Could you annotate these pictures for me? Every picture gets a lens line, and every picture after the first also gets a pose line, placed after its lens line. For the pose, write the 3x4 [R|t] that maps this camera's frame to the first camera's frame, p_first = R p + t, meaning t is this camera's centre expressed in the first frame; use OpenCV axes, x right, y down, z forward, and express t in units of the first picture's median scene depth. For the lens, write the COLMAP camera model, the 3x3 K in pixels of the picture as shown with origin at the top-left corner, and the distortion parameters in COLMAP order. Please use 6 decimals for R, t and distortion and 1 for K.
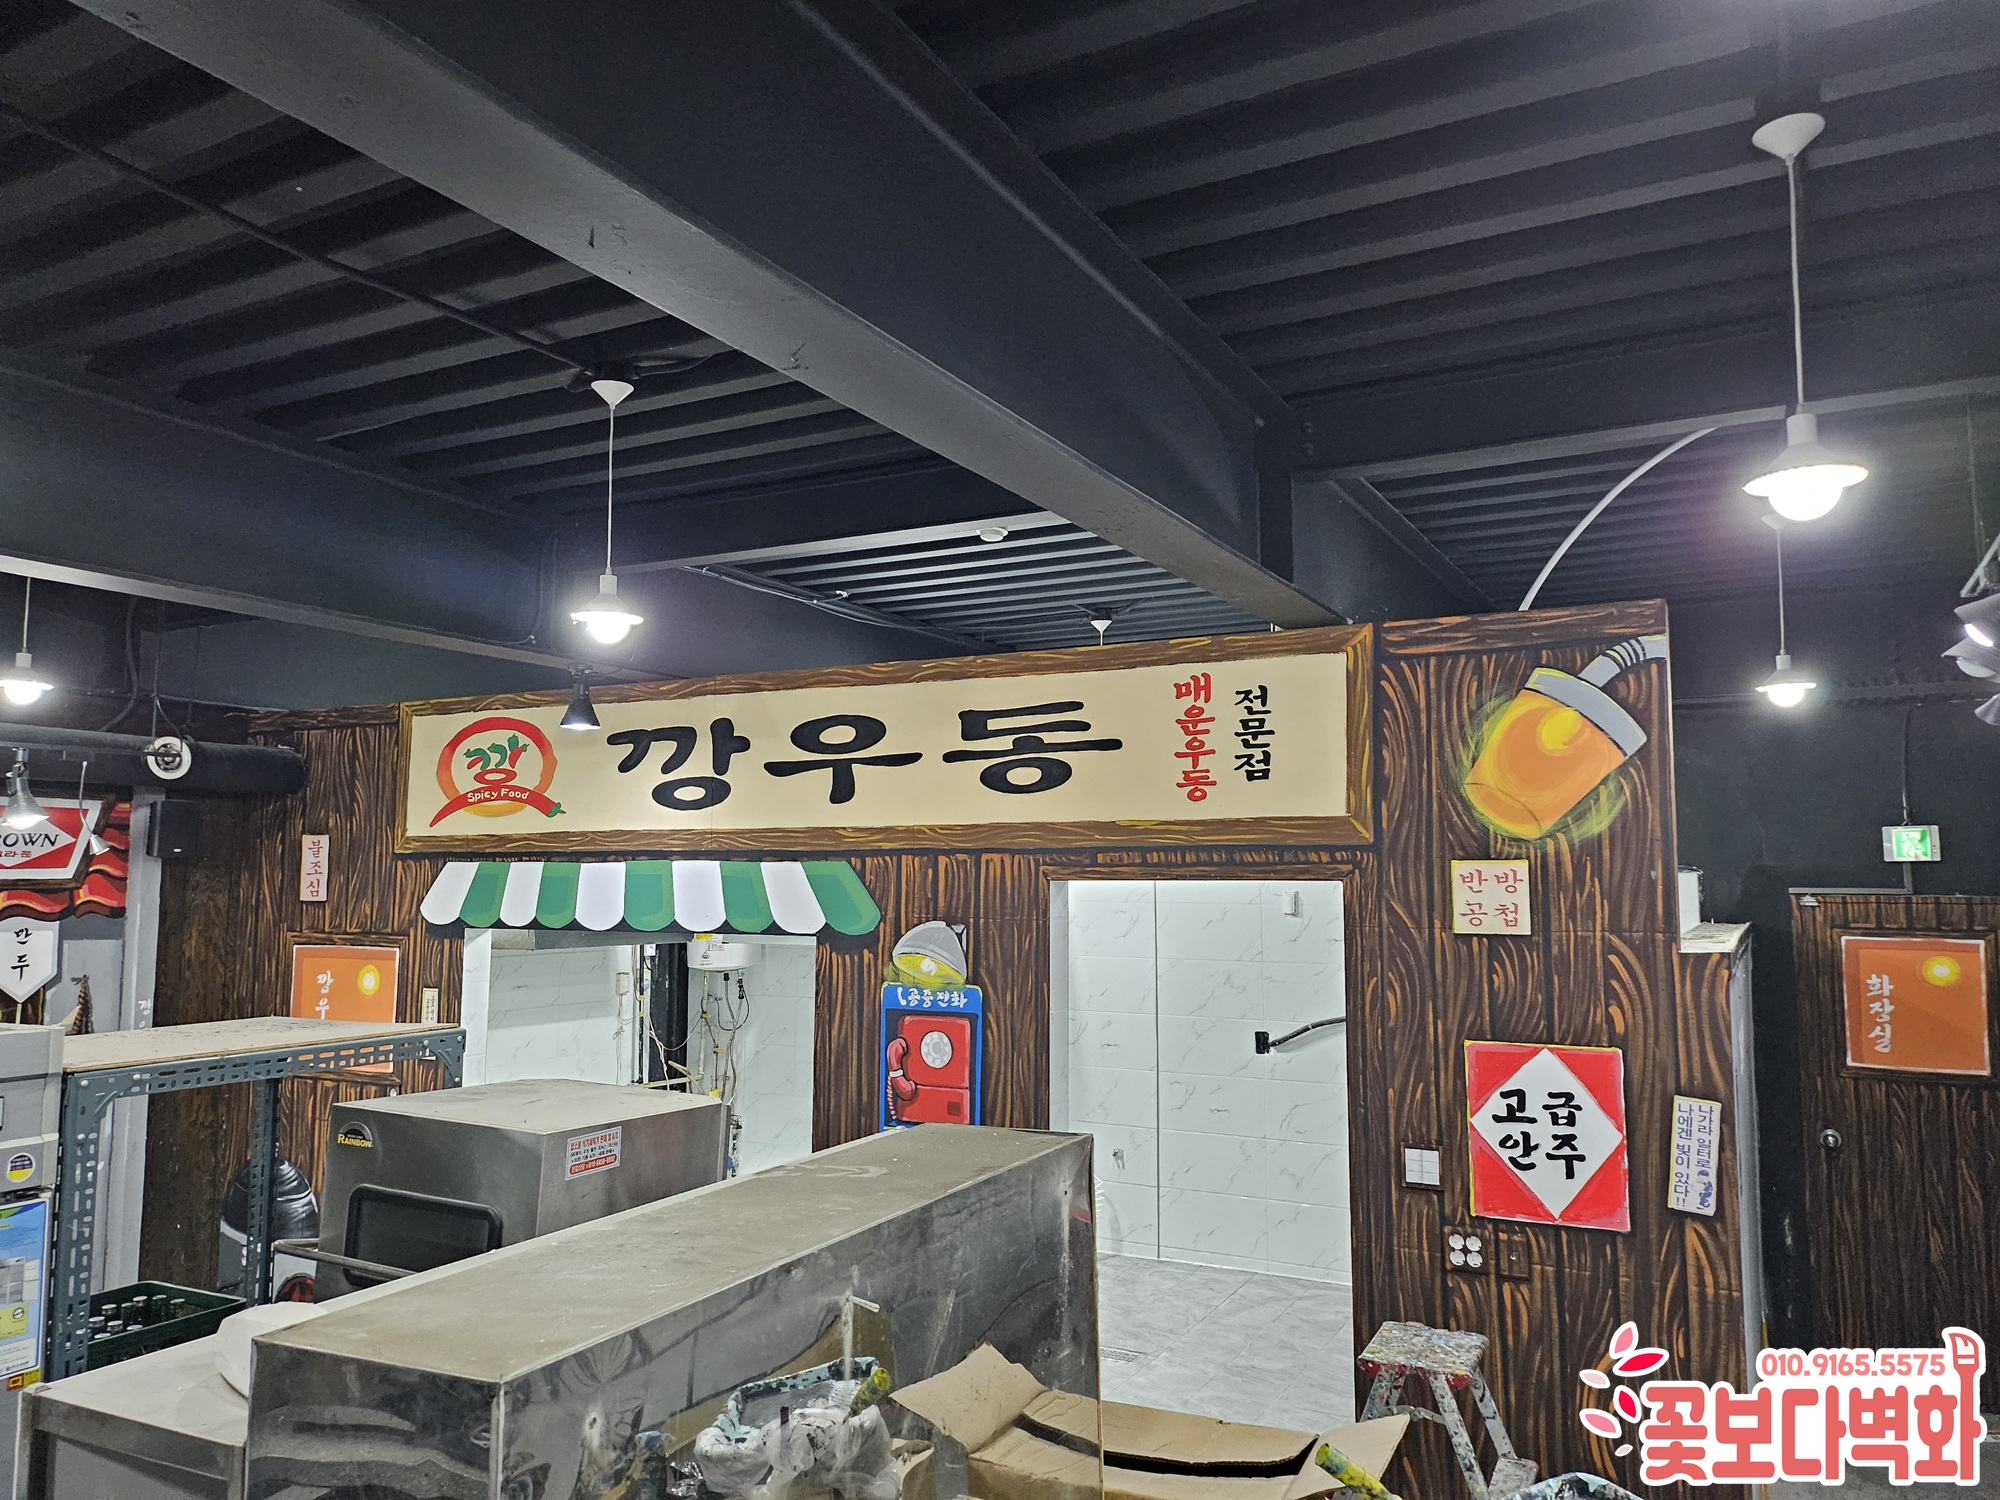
lens RADIAL K [[1397.4, 0, 1023.8], [0, 1397.4, 745.9], [0, 0, 1]] dist [0.071145, -0.073545]
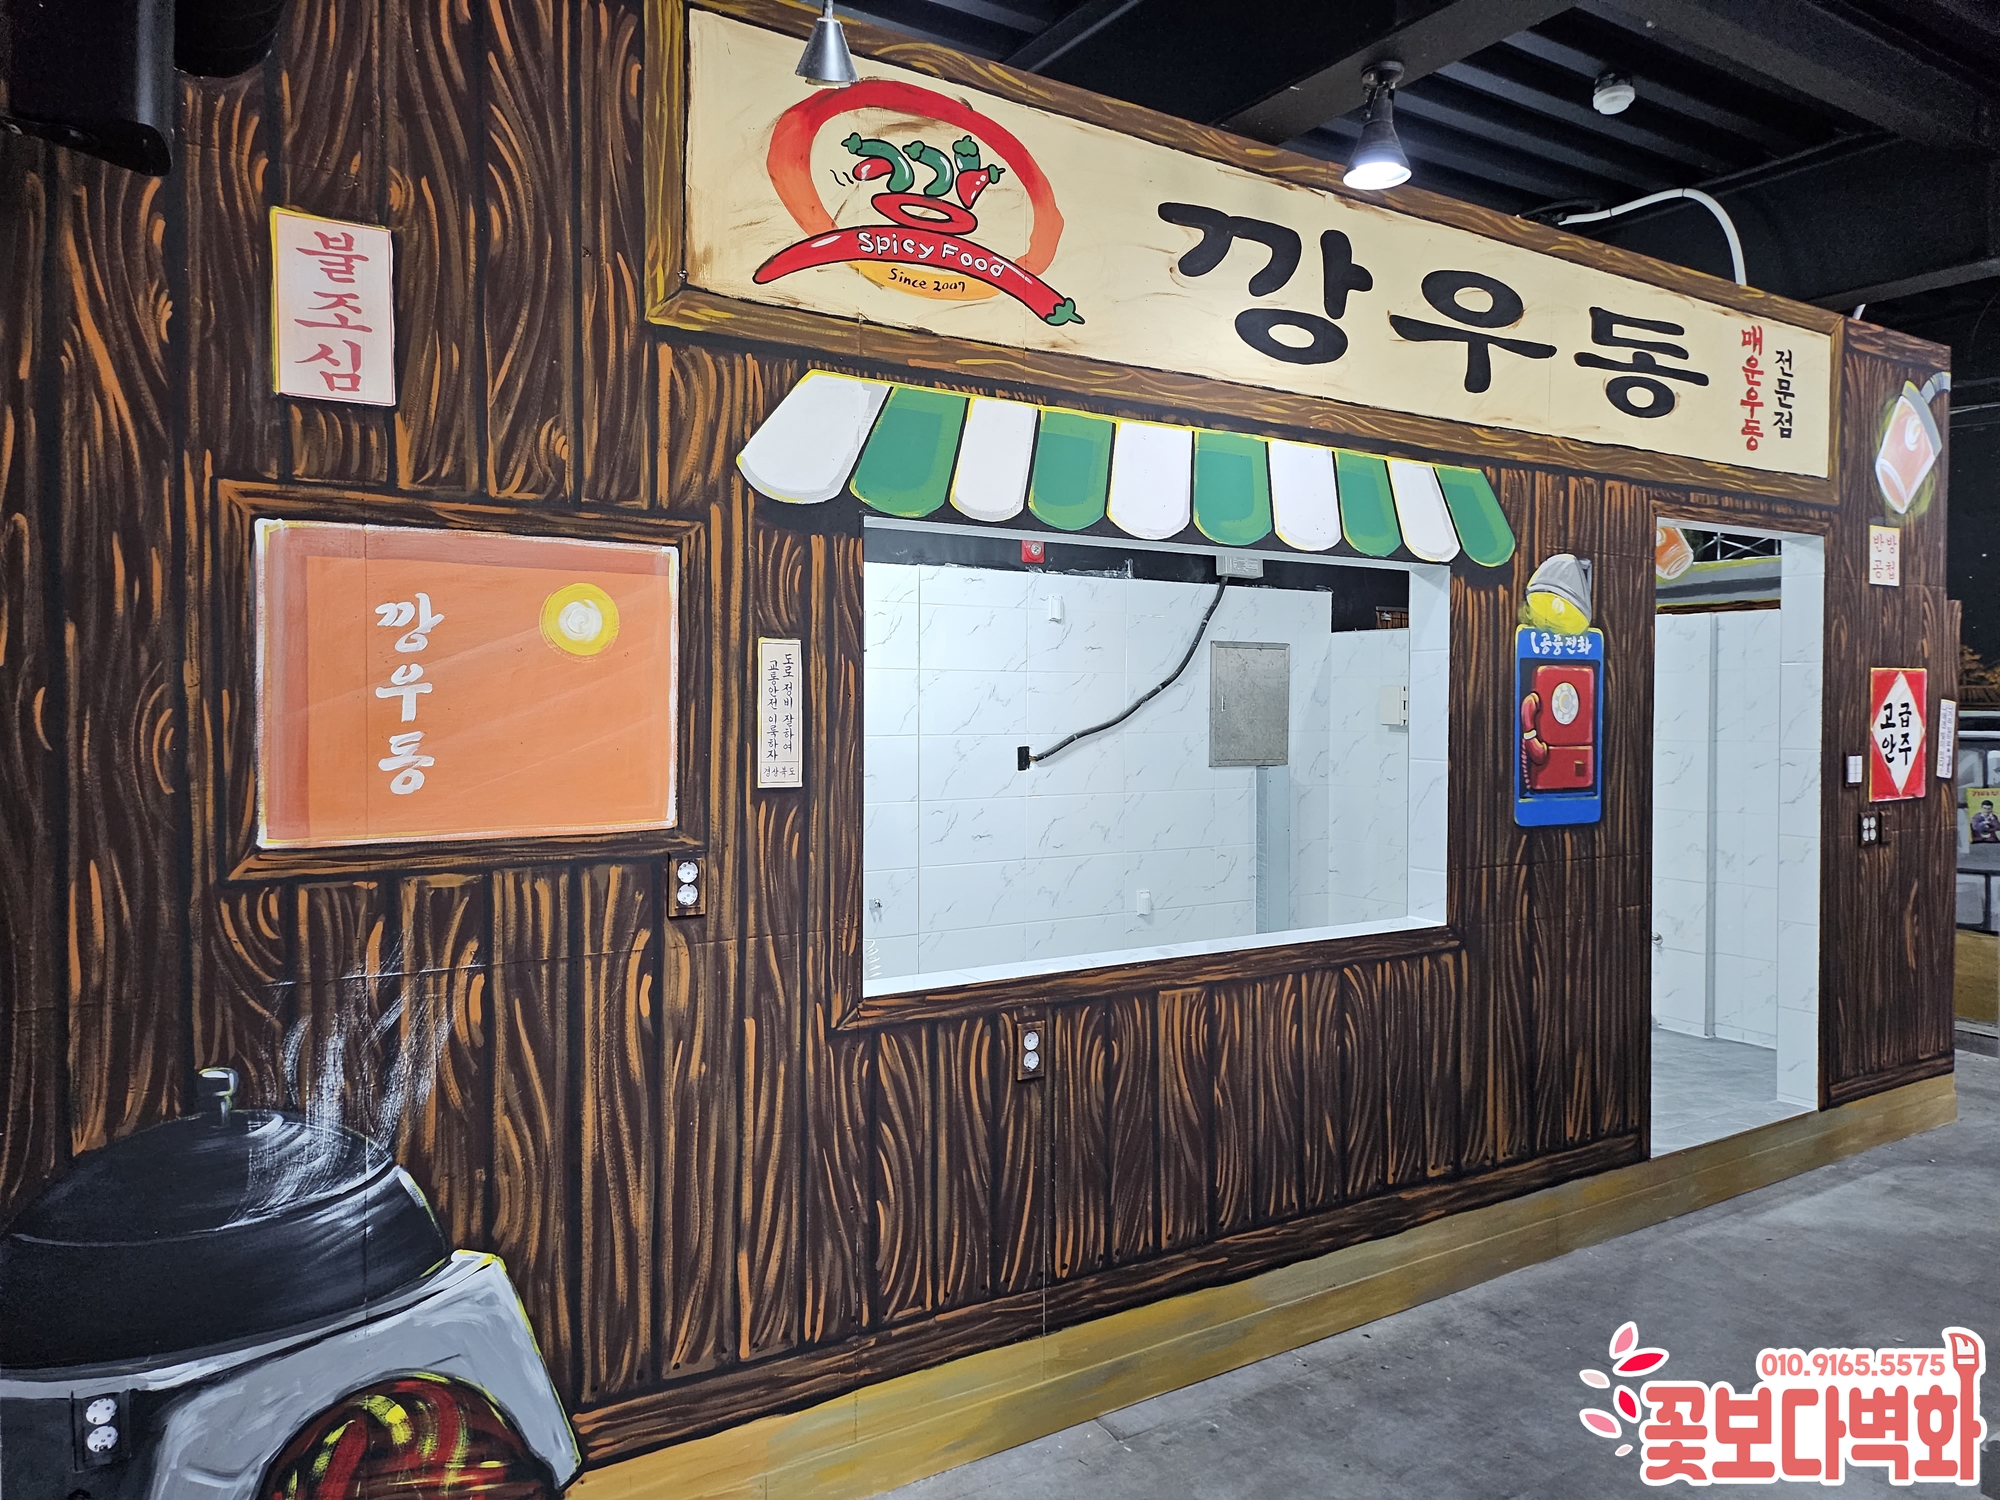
lens RADIAL K [[1369.7, 0, 1015.5], [0, 1369.7, 718.4], [0, 0, 1]] dist [0.076269, -0.075332]
pose [[0.489363, -0.011460, 0.872005, -0.929479], [-0.084118, 0.994631, 0.060279, 0.196763], [-0.868014, -0.102850, 0.485771, 0.853636]]
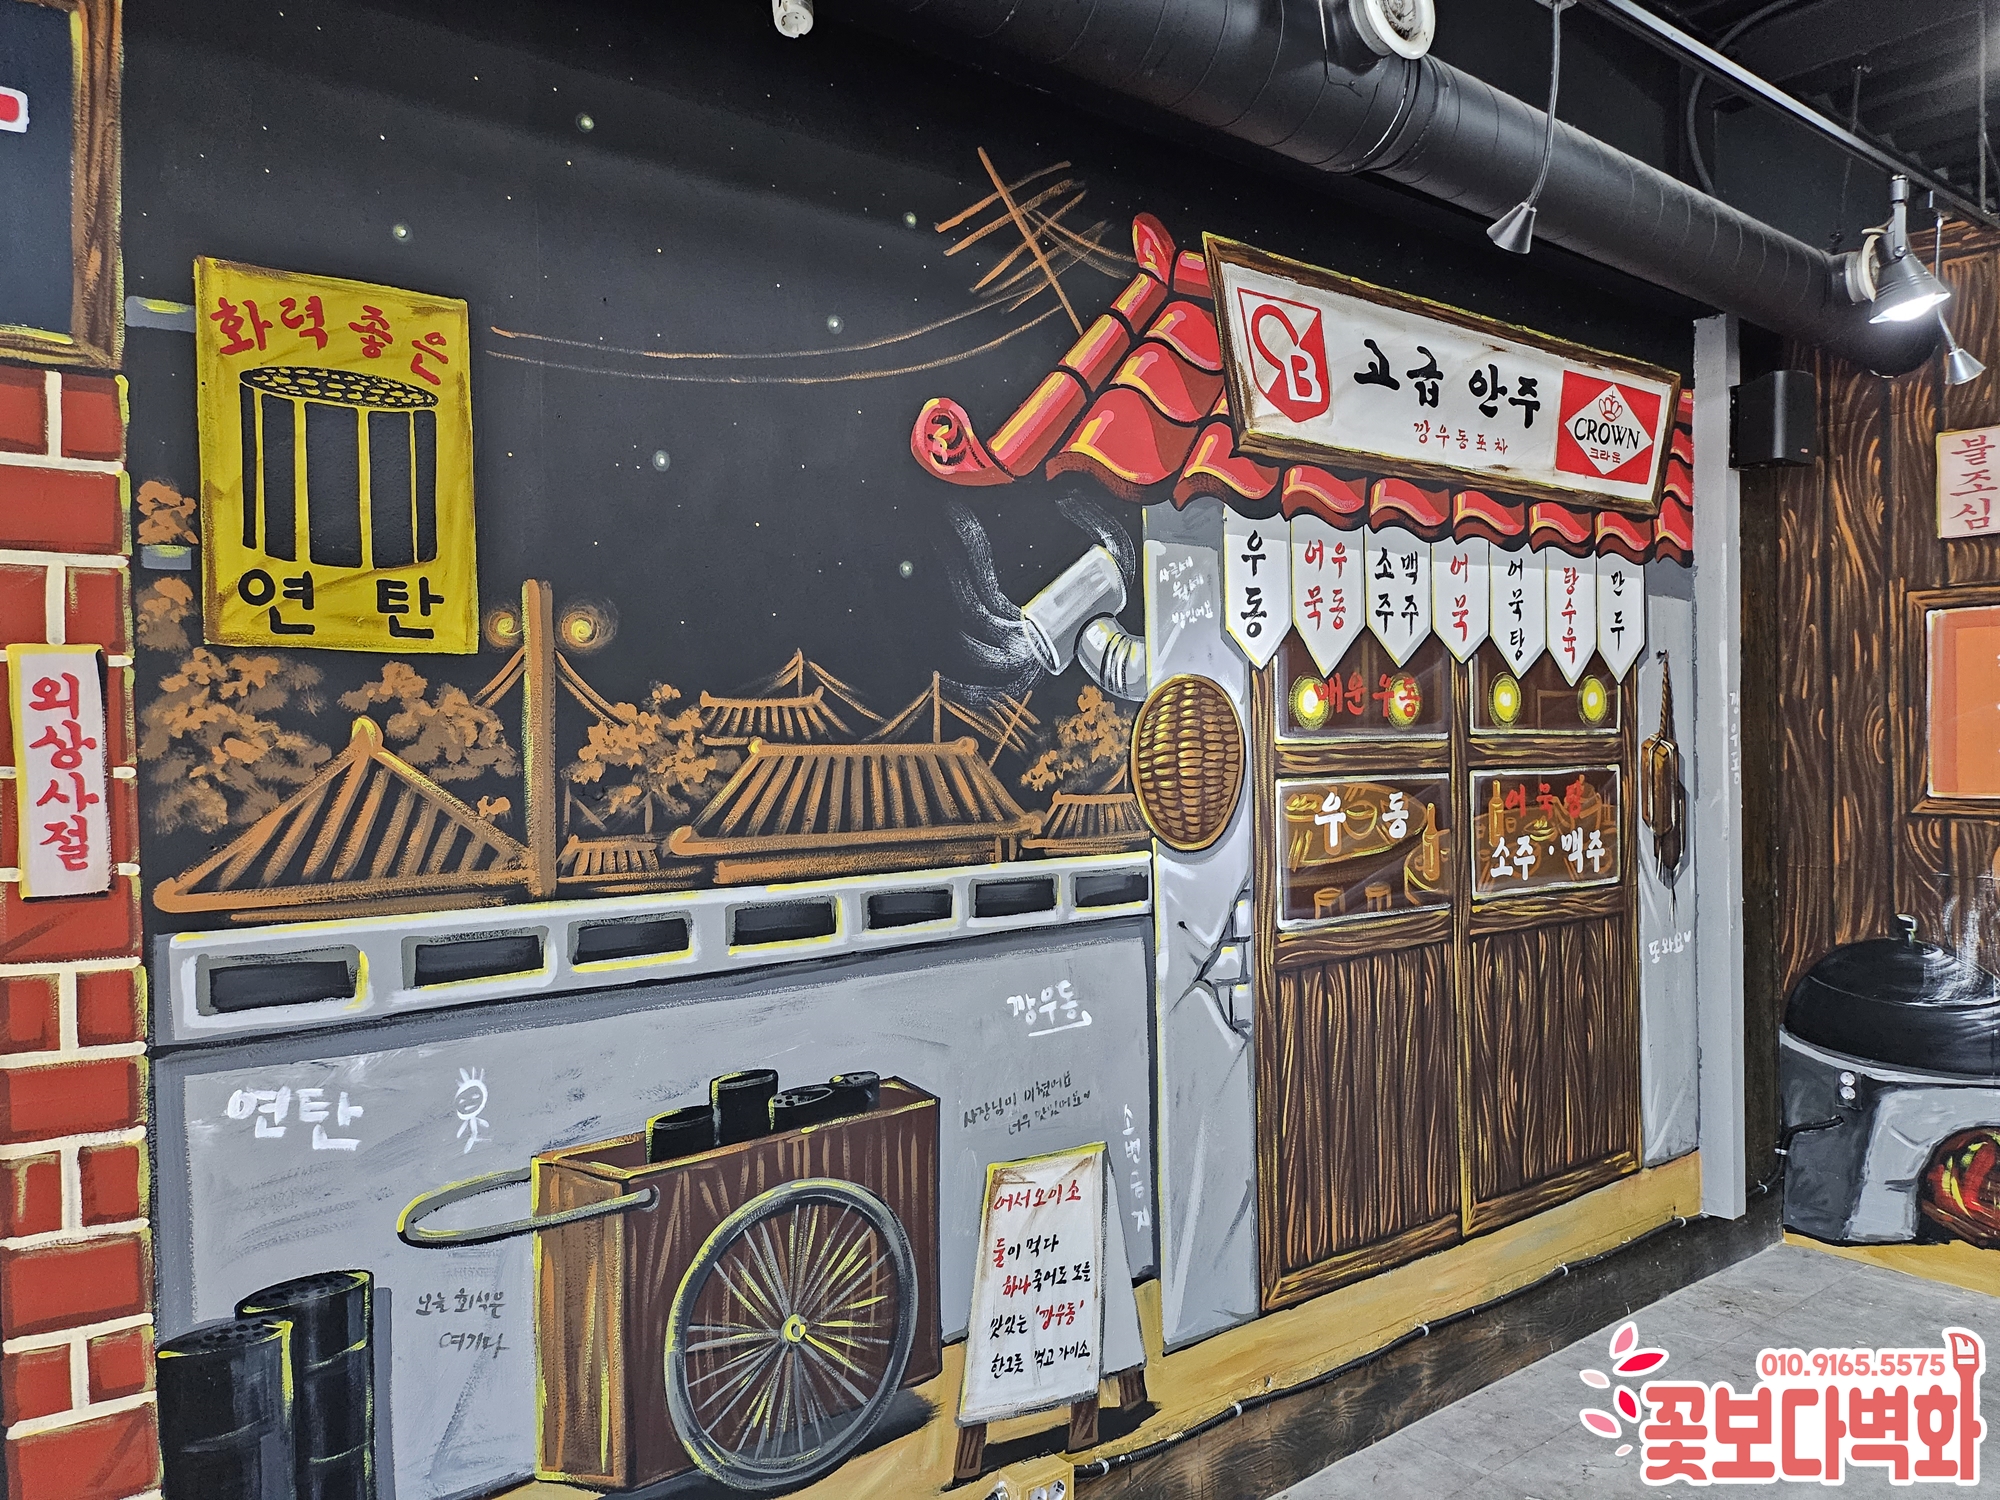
lens RADIAL K [[1381.1, 0, 1002.1], [0, 1381.1, 749.5], [0, 0, 1]] dist [0.073408, -0.078889]
pose [[0.911369, -0.007230, -0.411527, -0.811342], [0.050286, 0.994311, 0.093896, 0.157262], [0.408507, -0.106268, 0.906548, 0.338495]]
